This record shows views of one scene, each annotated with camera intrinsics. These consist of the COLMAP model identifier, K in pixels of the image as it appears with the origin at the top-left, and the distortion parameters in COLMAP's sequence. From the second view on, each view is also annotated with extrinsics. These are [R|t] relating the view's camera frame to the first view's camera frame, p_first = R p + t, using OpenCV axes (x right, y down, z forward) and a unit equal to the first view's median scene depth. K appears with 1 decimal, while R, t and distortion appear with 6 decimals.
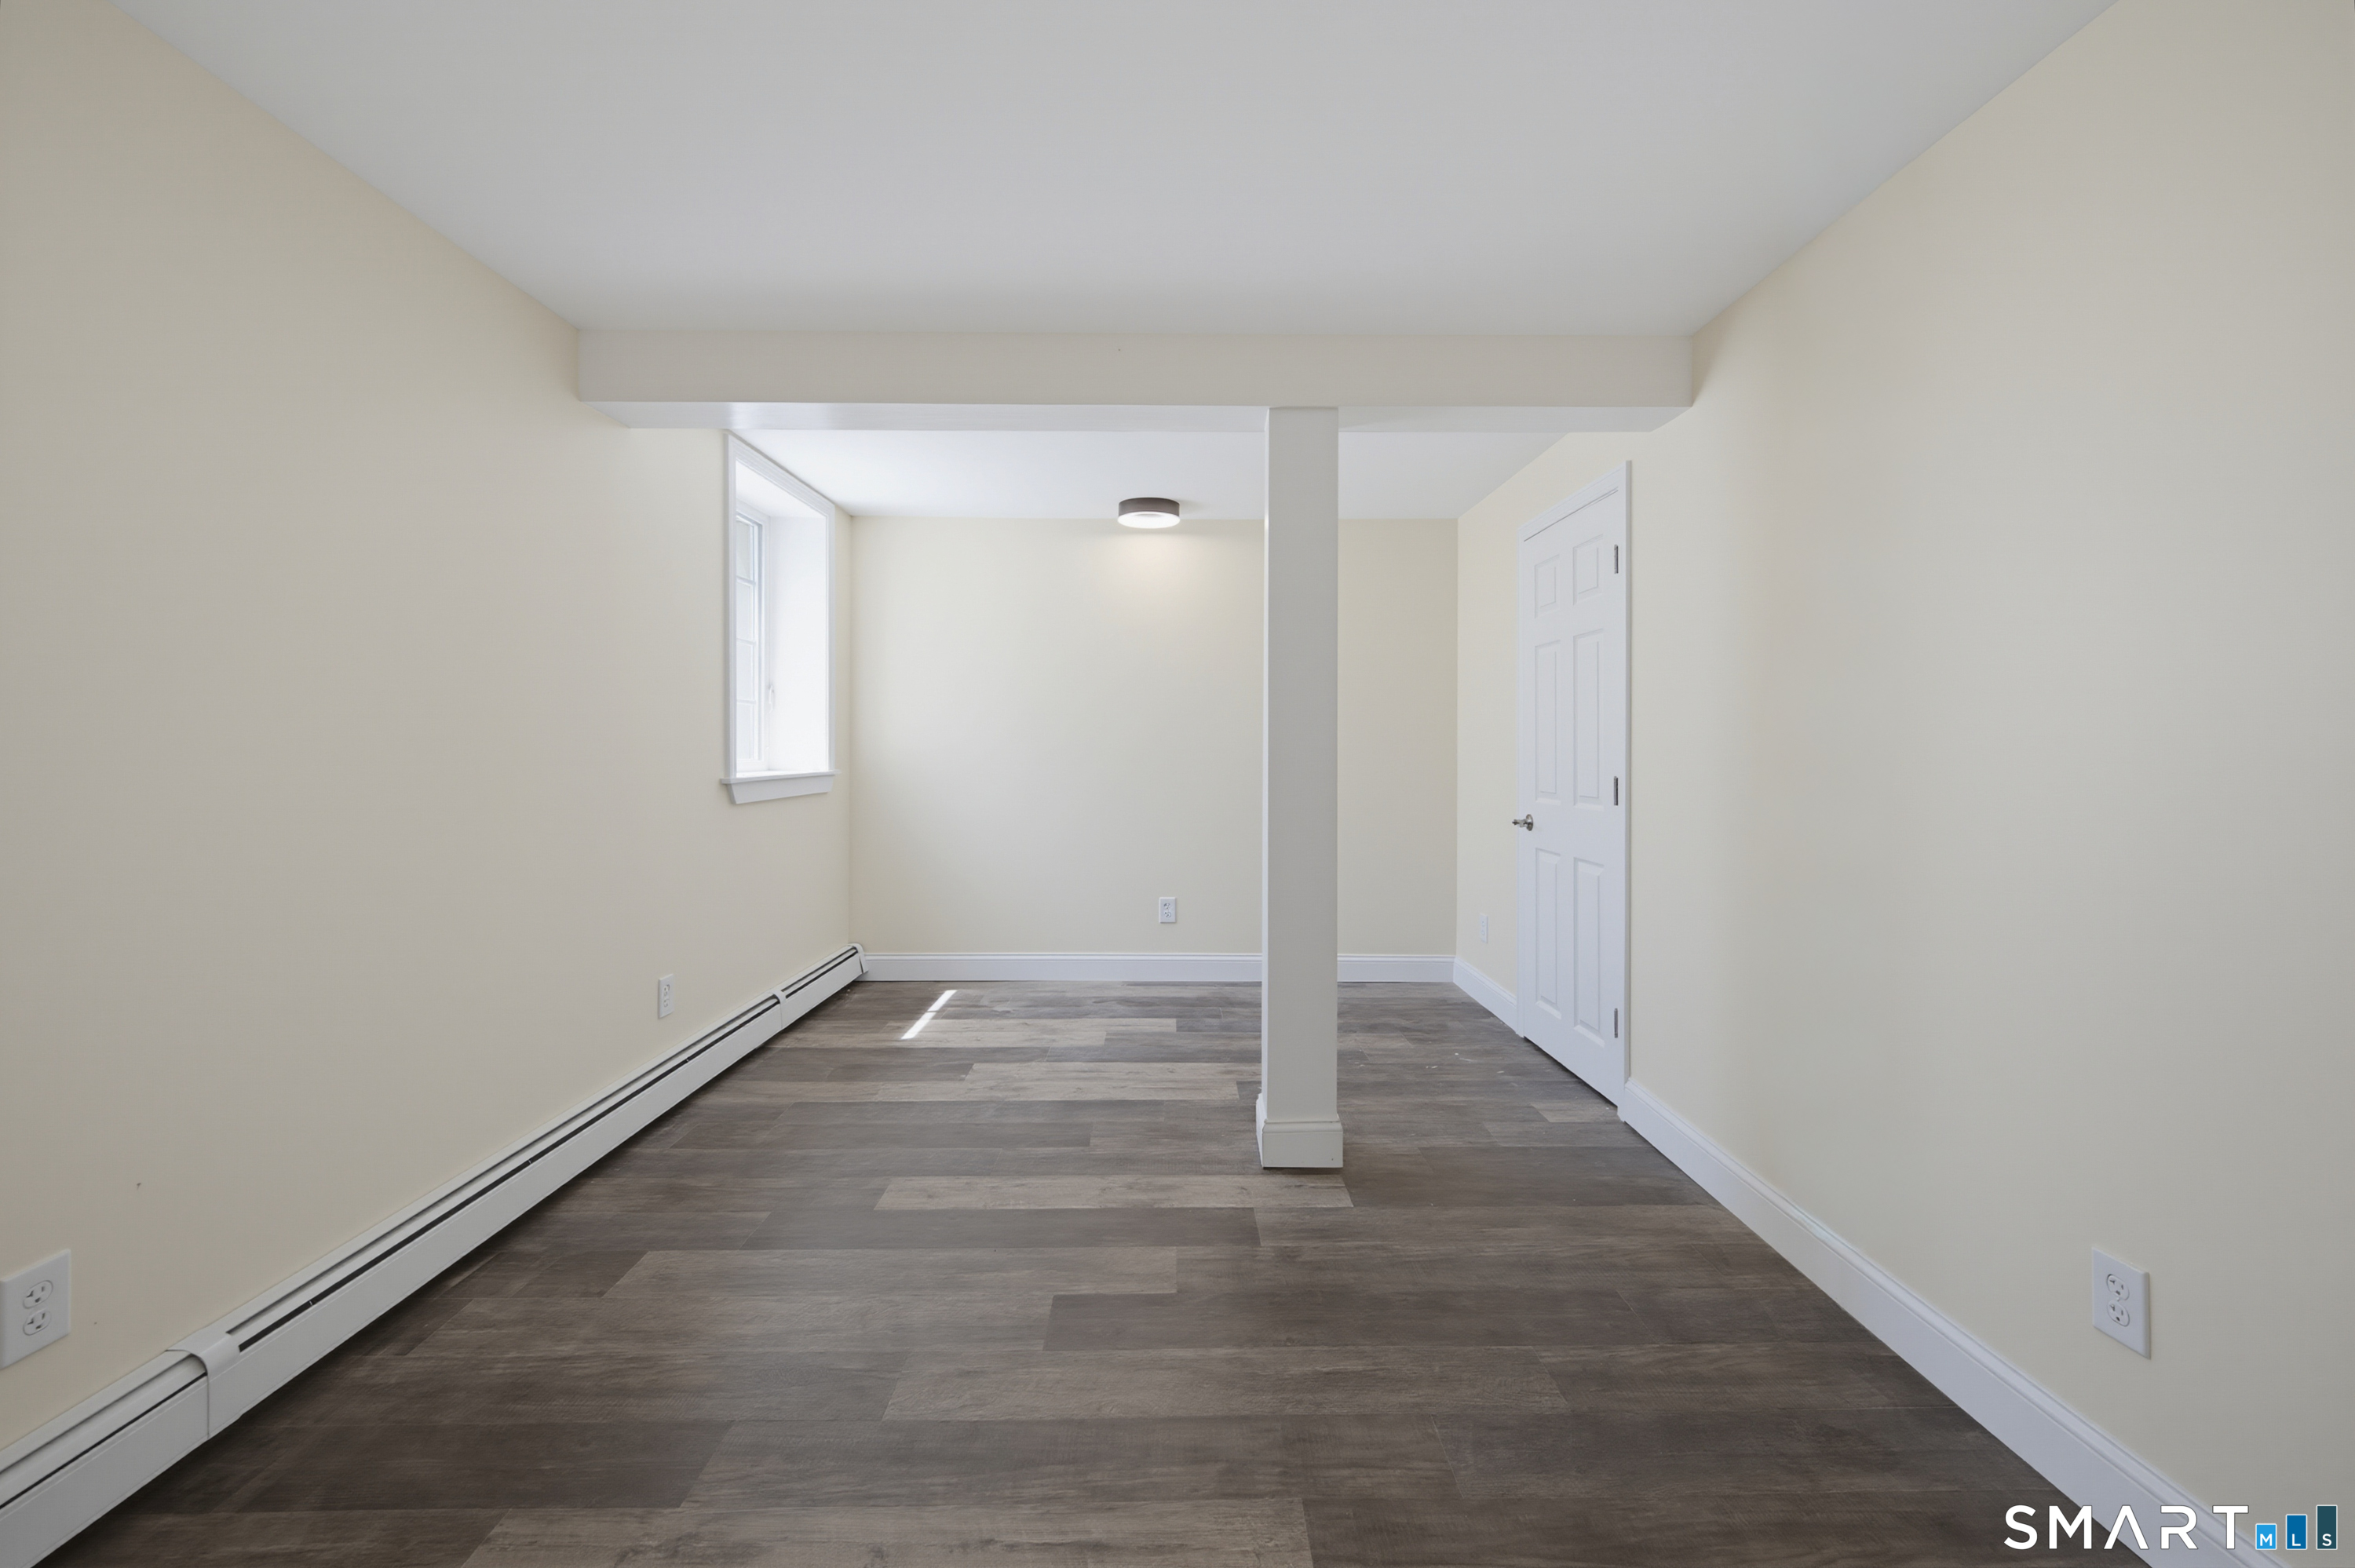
lens RADIAL K [[926.7, 0, 1182.5], [0, 926.7, 751.9], [0, 0, 1]] dist [0.002503, -0.000601]
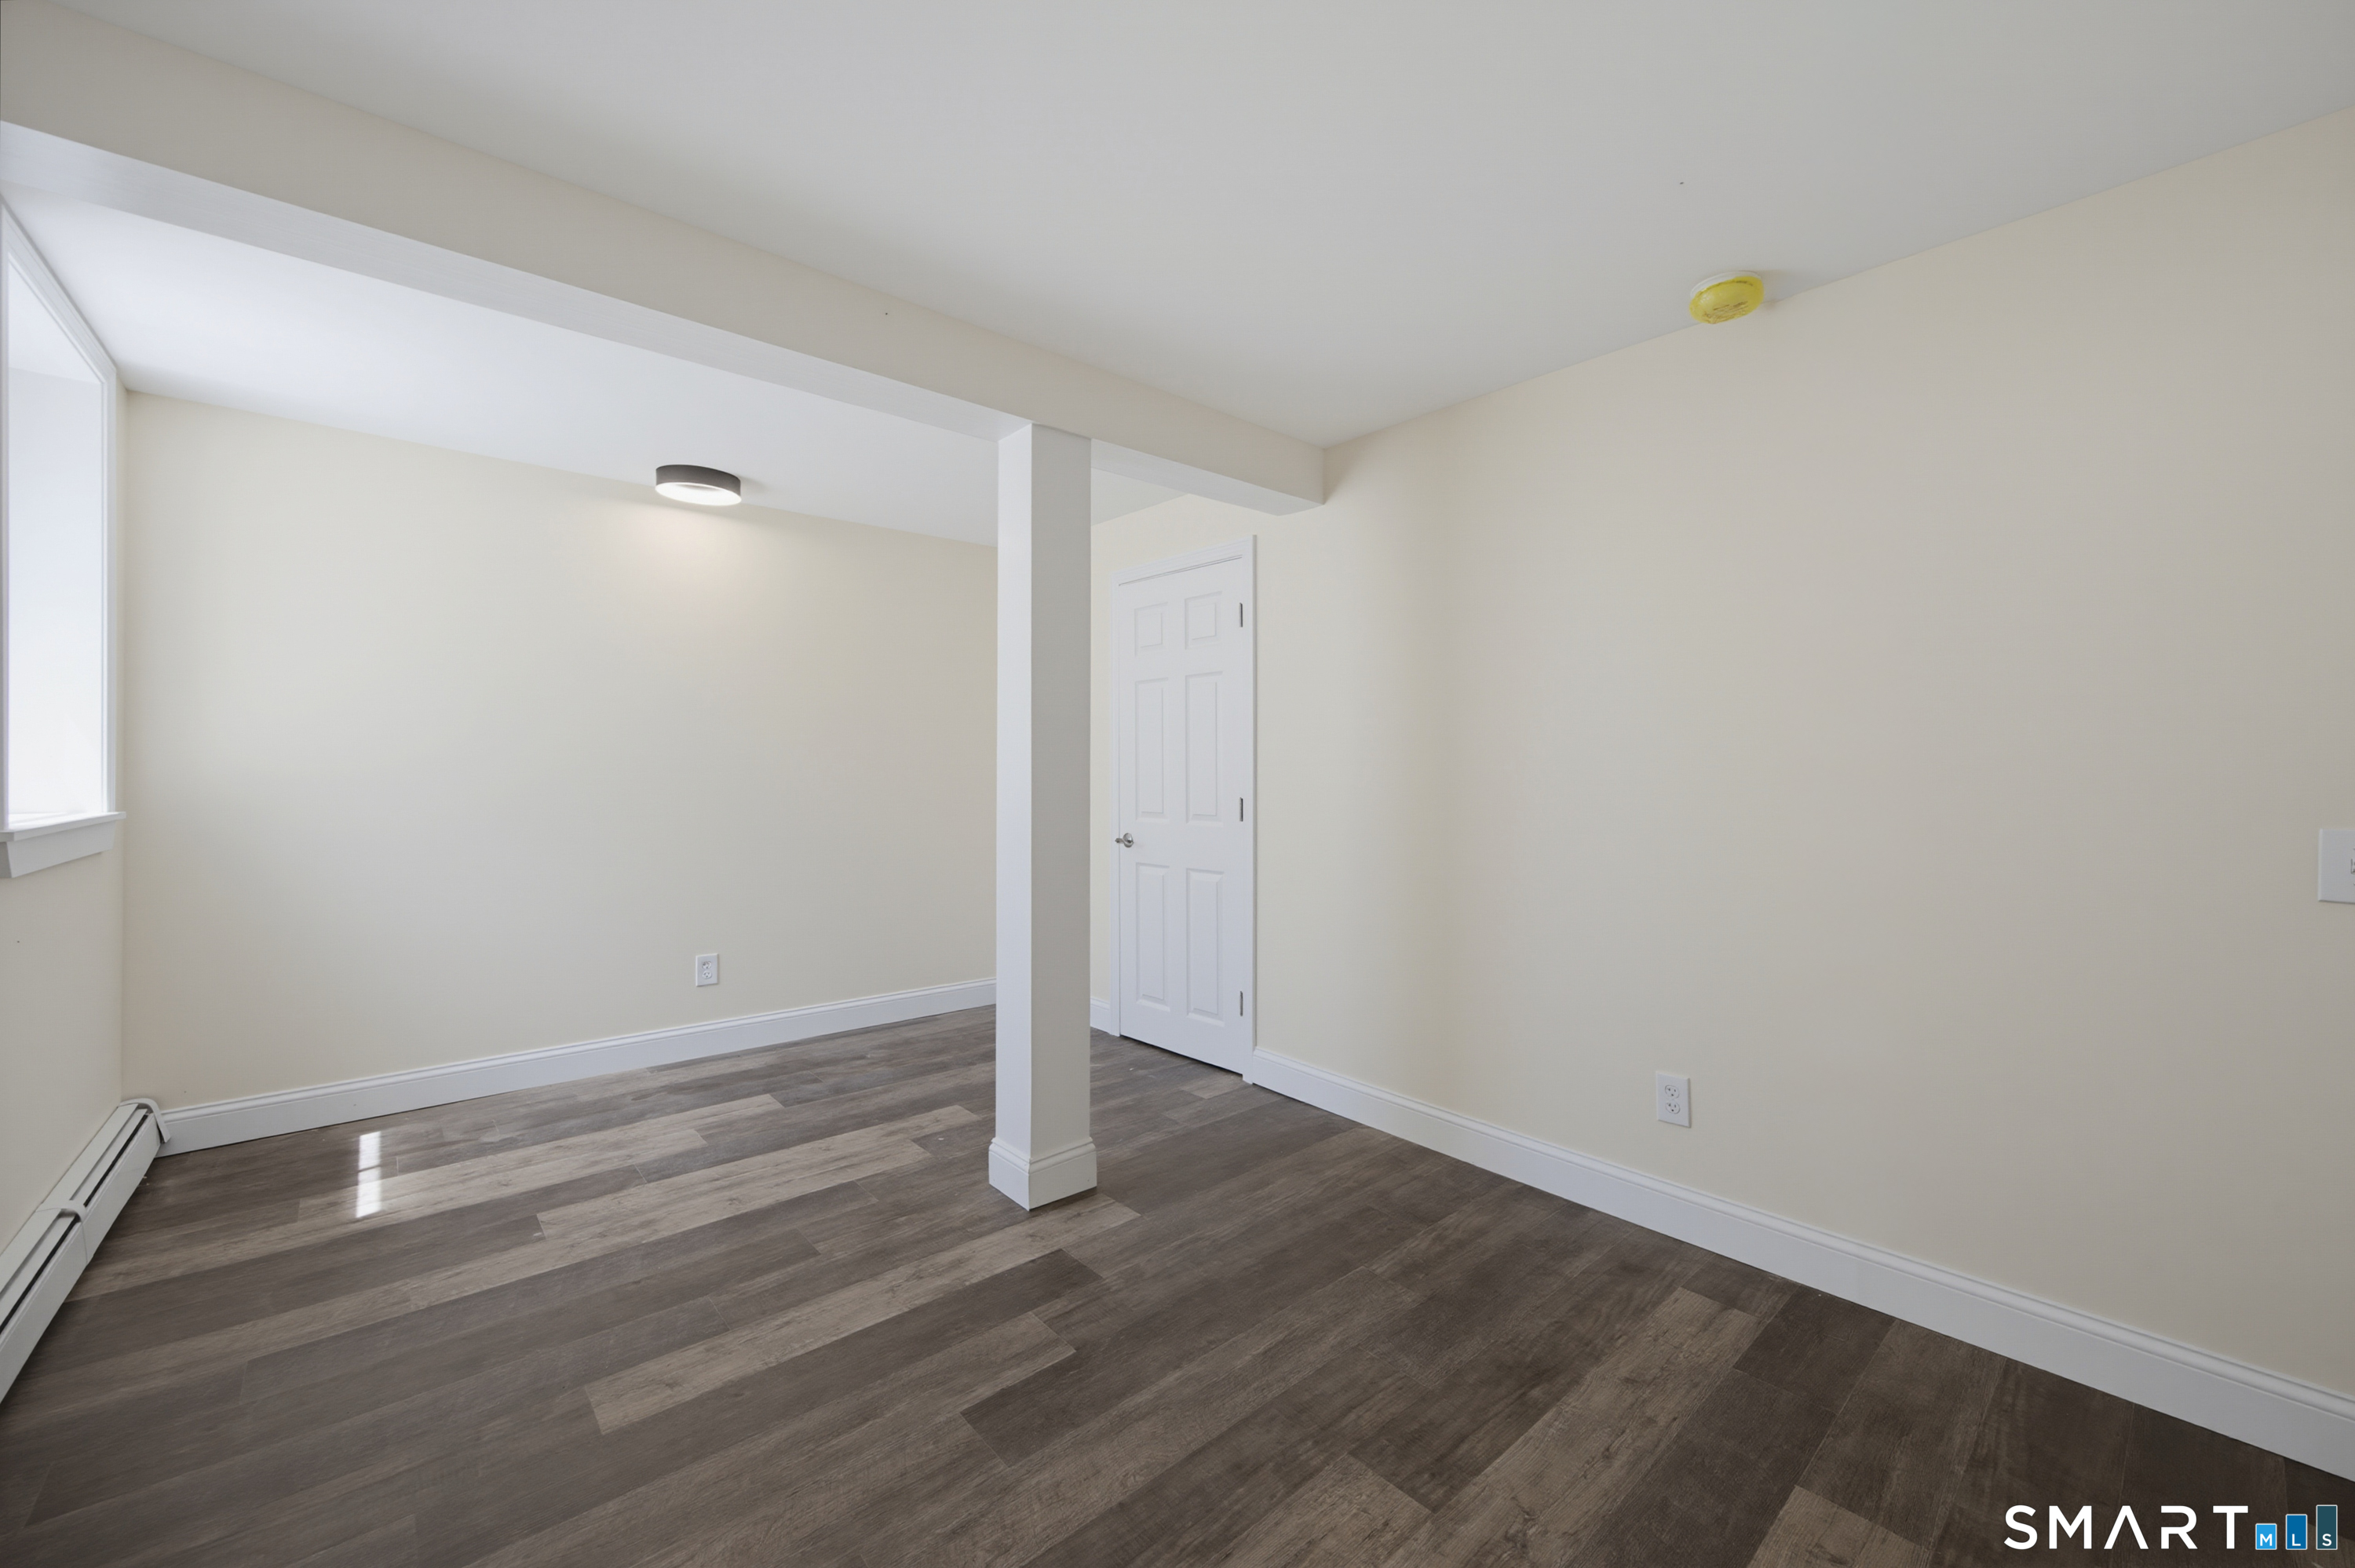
lens RADIAL K [[929.0, 0, 1204.7], [0, 929.0, 773.5], [0, 0, 1]] dist [0.002048, -0.000258]
pose [[0.752697, -0.003355, 0.658358, -0.390485], [0.003485, 0.999993, 0.001111, -0.005892], [-0.658357, 0.001458, 0.752704, 0.145385]]
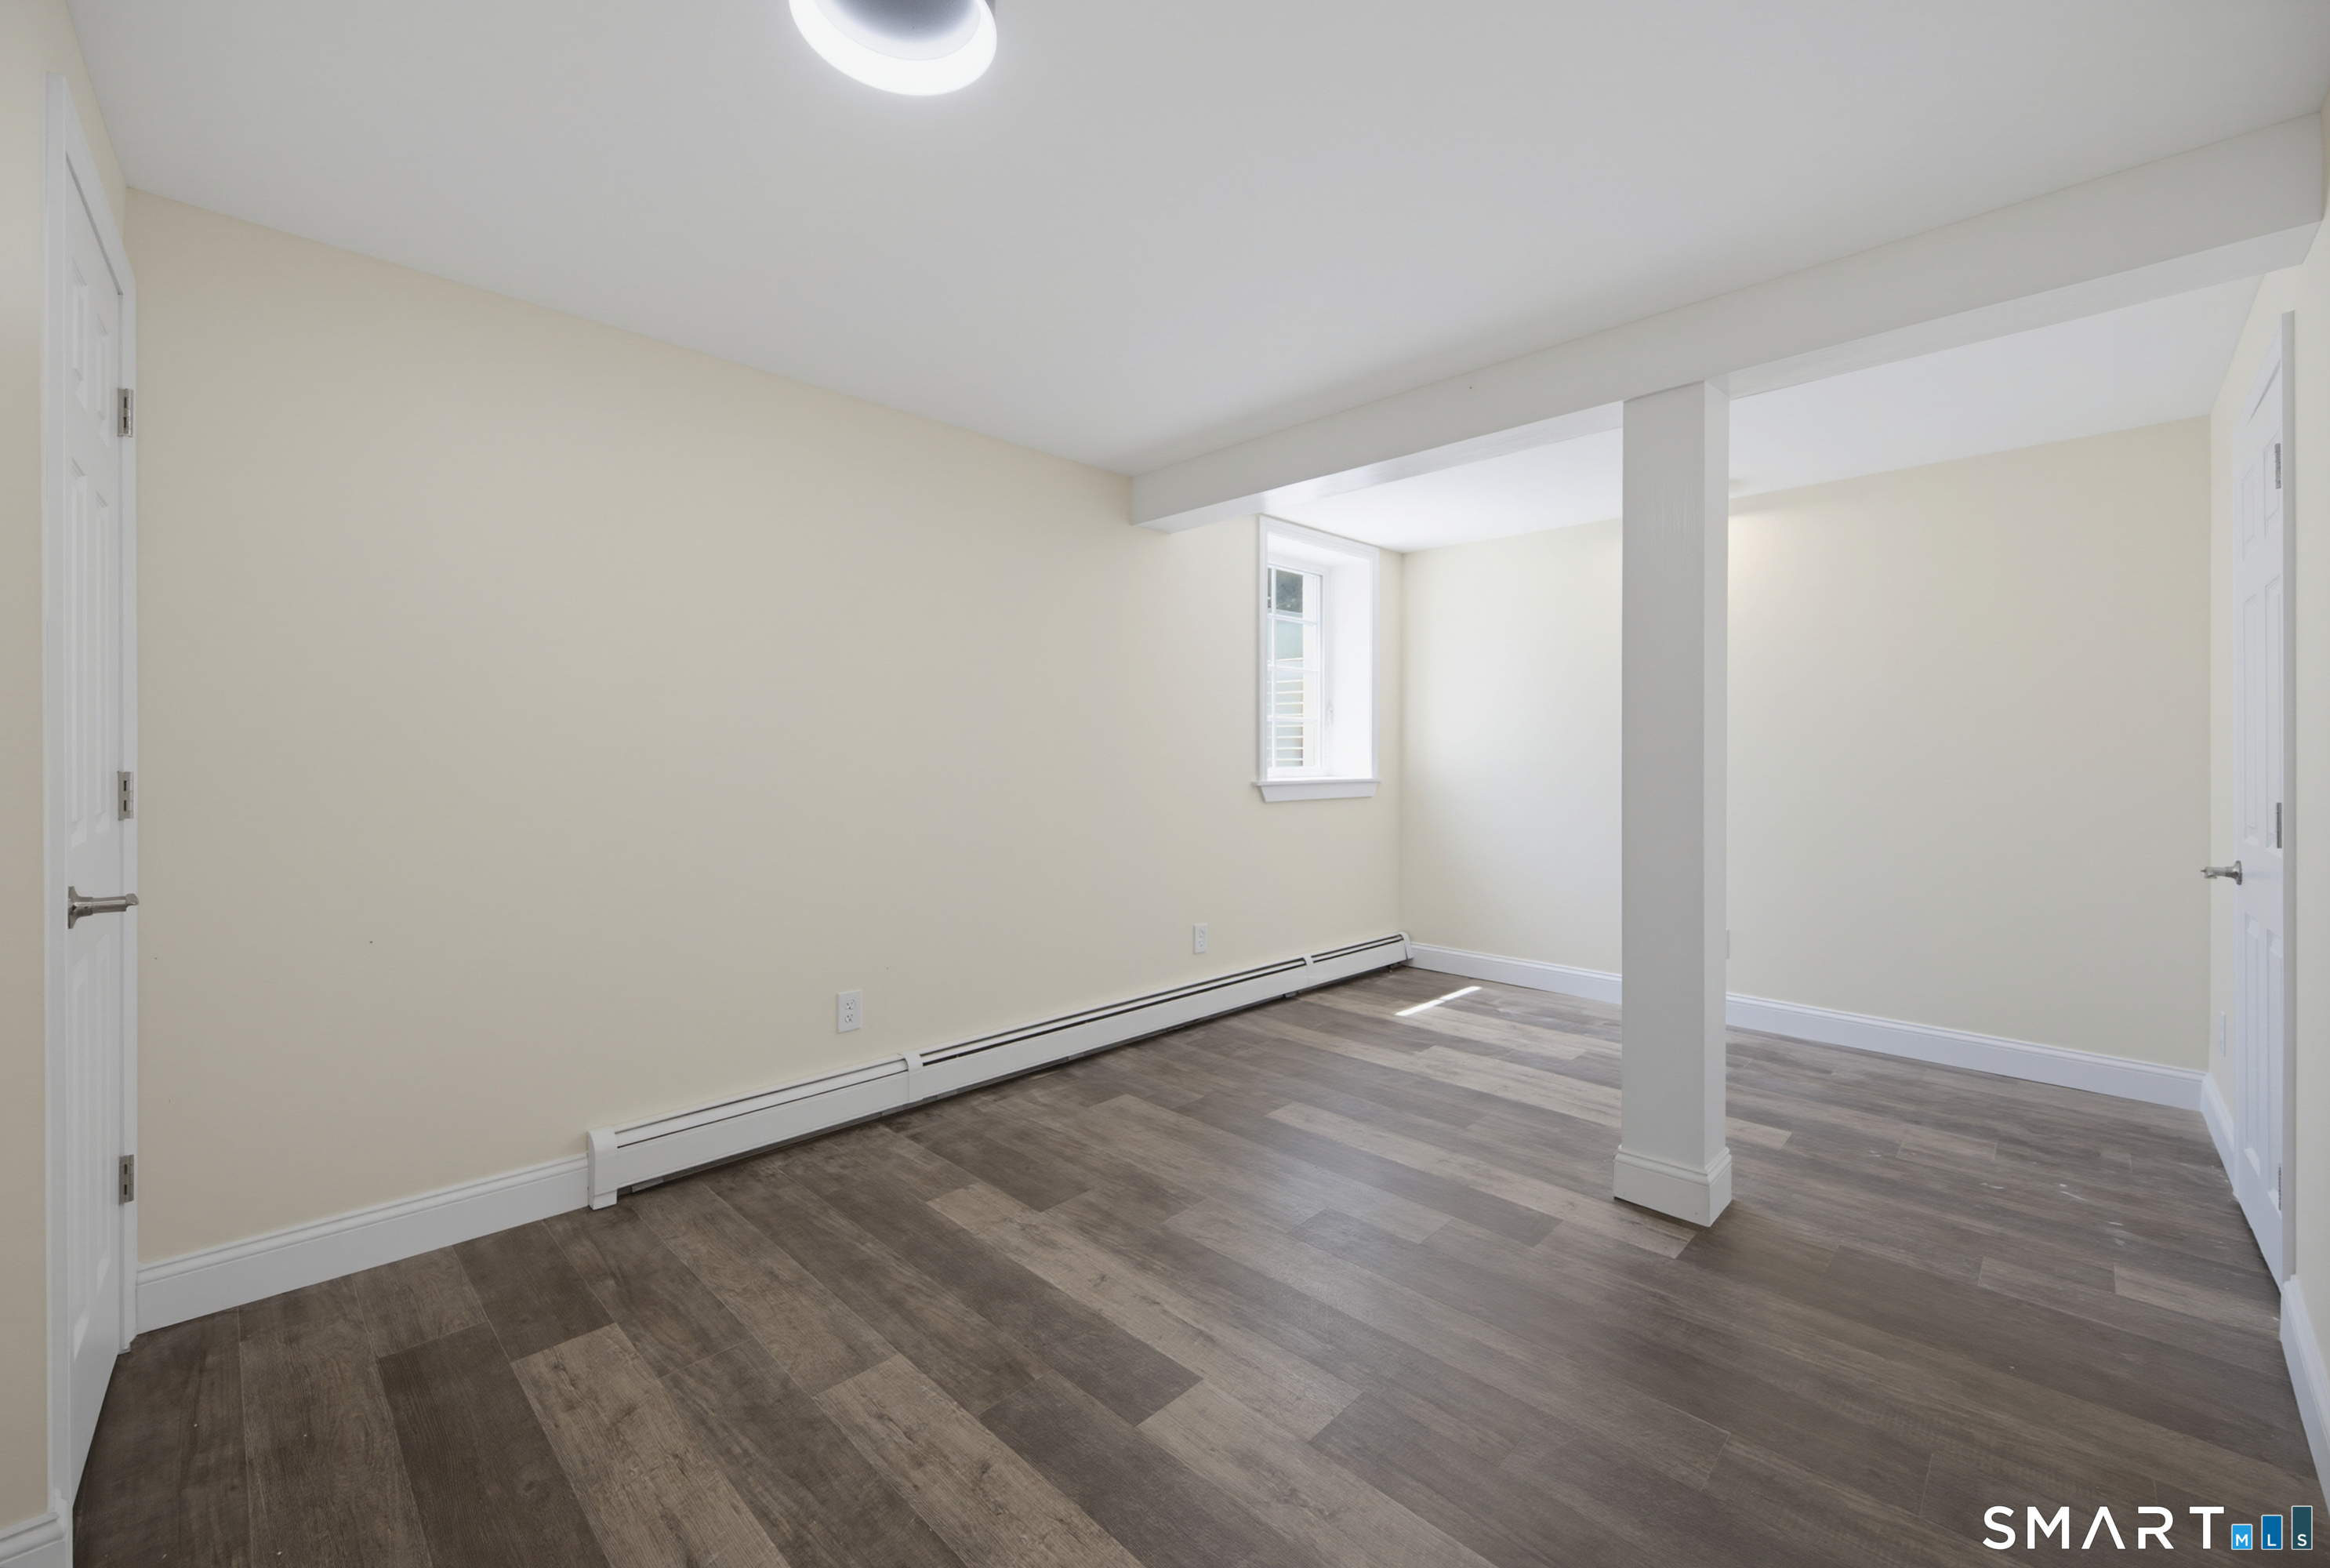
lens RADIAL K [[929.8, 0, 1160.0], [0, 929.8, 762.8], [0, 0, 1]] dist [0.001984, -0.000107]
pose [[0.699688, 0.004795, -0.714433, 0.423060], [-0.005786, 0.999983, 0.001045, 0.001546], [0.714425, 0.003403, 0.699703, -0.009365]]
